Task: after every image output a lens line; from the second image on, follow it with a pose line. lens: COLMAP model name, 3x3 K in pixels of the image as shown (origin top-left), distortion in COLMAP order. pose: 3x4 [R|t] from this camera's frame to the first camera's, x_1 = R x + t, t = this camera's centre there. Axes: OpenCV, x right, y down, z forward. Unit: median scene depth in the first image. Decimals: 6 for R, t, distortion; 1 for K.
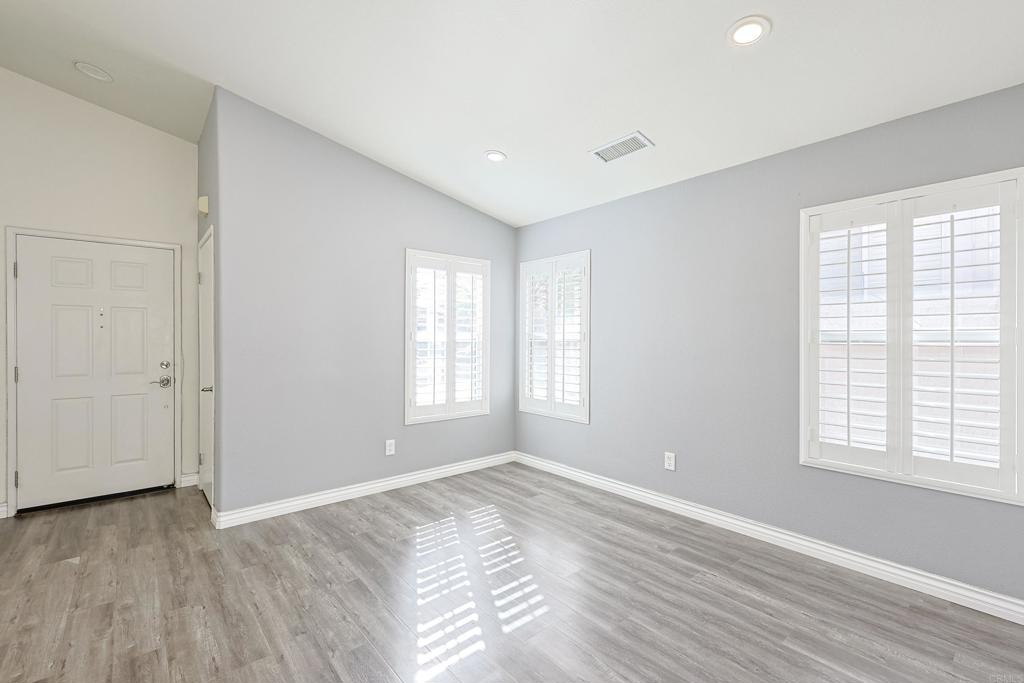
lens RADIAL K [[446.5, 0, 512.0], [0, 446.5, 341.5], [0, 0, 1]] dist [0.025814, -0.000081]
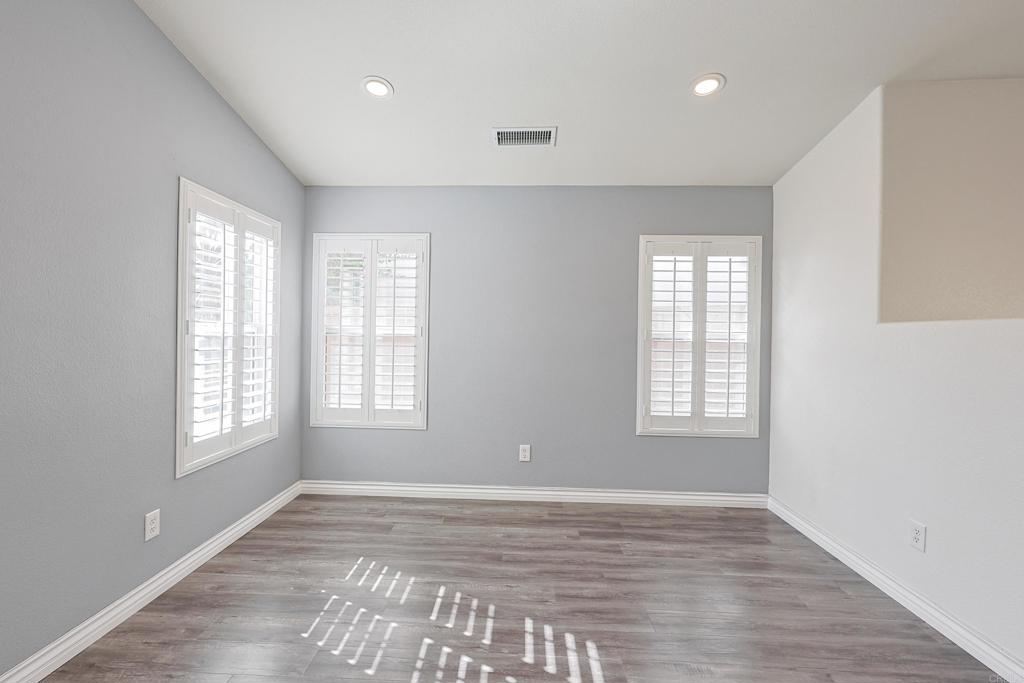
lens RADIAL K [[437.3, 0, 500.7], [0, 437.3, 341.2], [0, 0, 1]] dist [0.014207, 0.000076]
pose [[0.688932, -0.002685, 0.724821, -0.430568], [-0.008810, 0.999888, 0.012077, -0.004205], [-0.724772, -0.014706, 0.688832, 0.354162]]
